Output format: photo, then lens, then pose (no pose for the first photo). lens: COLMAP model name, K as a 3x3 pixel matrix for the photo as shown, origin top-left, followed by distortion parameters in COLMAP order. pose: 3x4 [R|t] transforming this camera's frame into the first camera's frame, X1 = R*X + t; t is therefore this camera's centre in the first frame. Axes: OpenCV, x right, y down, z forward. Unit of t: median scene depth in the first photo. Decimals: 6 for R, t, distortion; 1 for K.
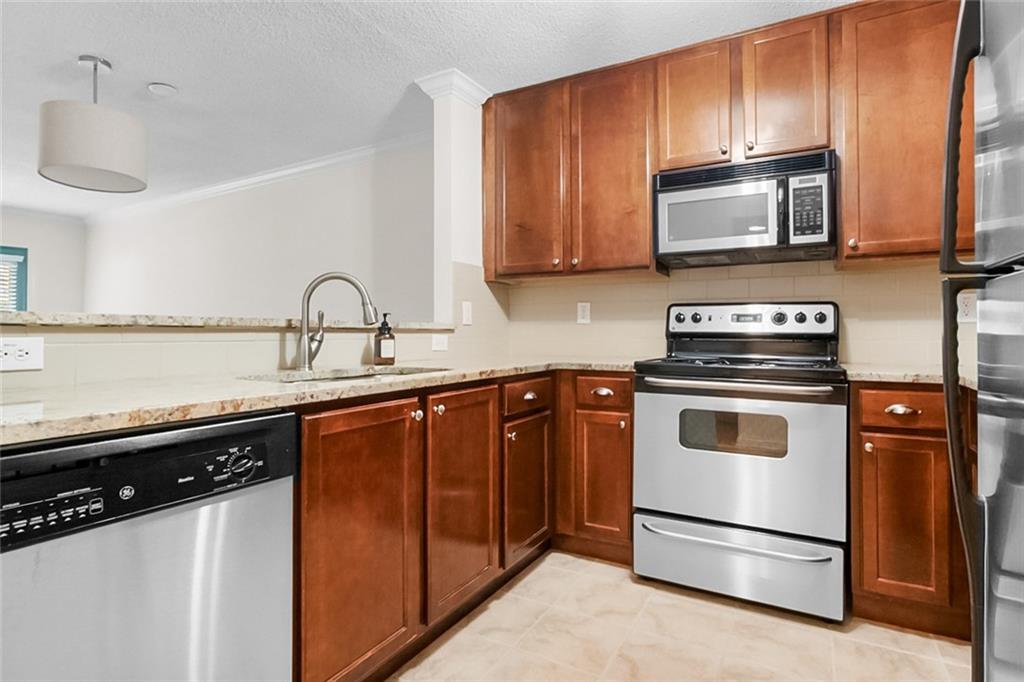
lens RADIAL K [[529.7, 0, 507.4], [0, 529.7, 326.2], [0, 0, 1]] dist [-0.002275, 0.000792]
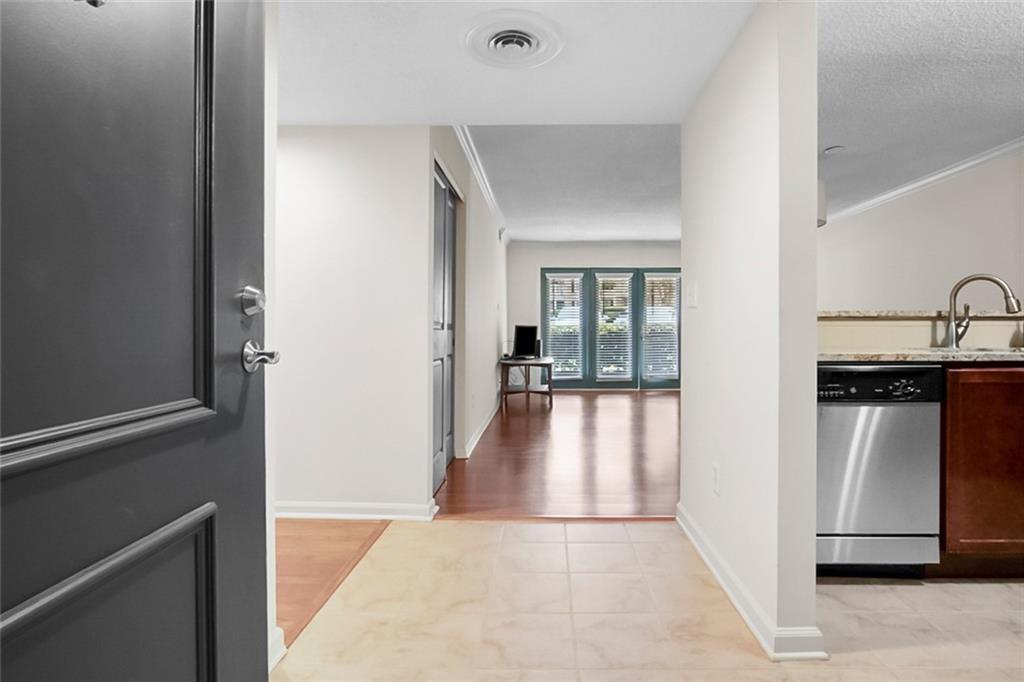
lens RADIAL K [[531.4, 0, 539.4], [0, 531.4, 333.6], [0, 0, 1]] dist [-0.002328, 0.000332]
pose [[0.502955, 0.007487, -0.864280, 0.302011], [0.012442, 0.999796, 0.015901, 0.012600], [0.864223, -0.018751, 0.502760, -0.695359]]
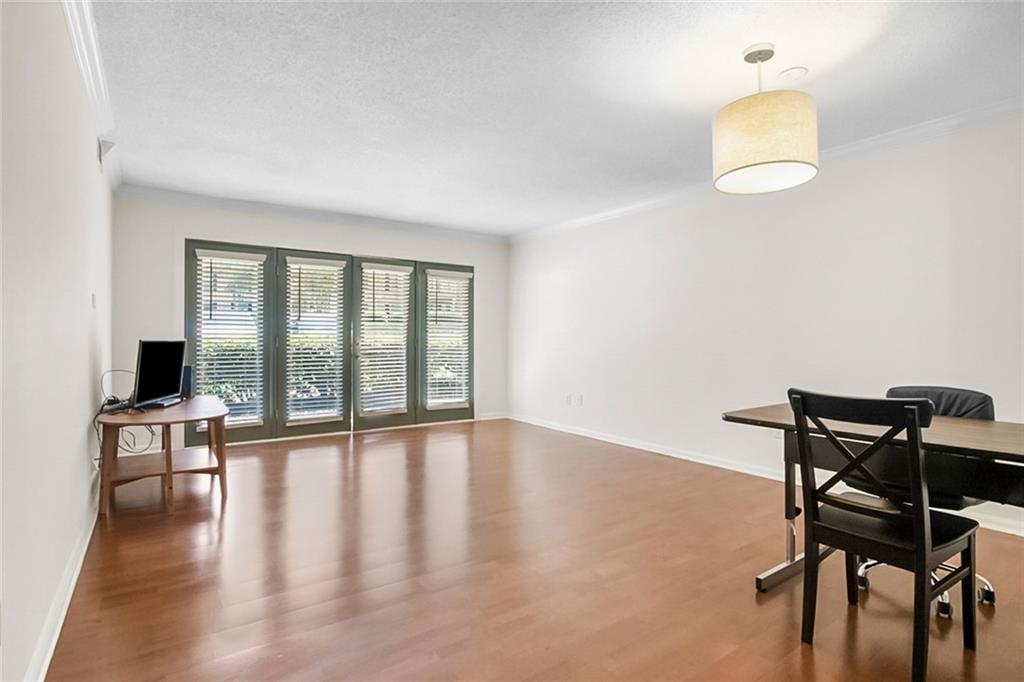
lens RADIAL K [[526.0, 0, 514.5], [0, 526.0, 336.7], [0, 0, 1]] dist [-0.008954, 0.000840]
pose [[0.906465, 0.004827, -0.422254, -1.204245], [-0.000722, 0.999951, 0.009881, -0.020030], [0.422281, -0.008652, 0.906424, 0.010831]]
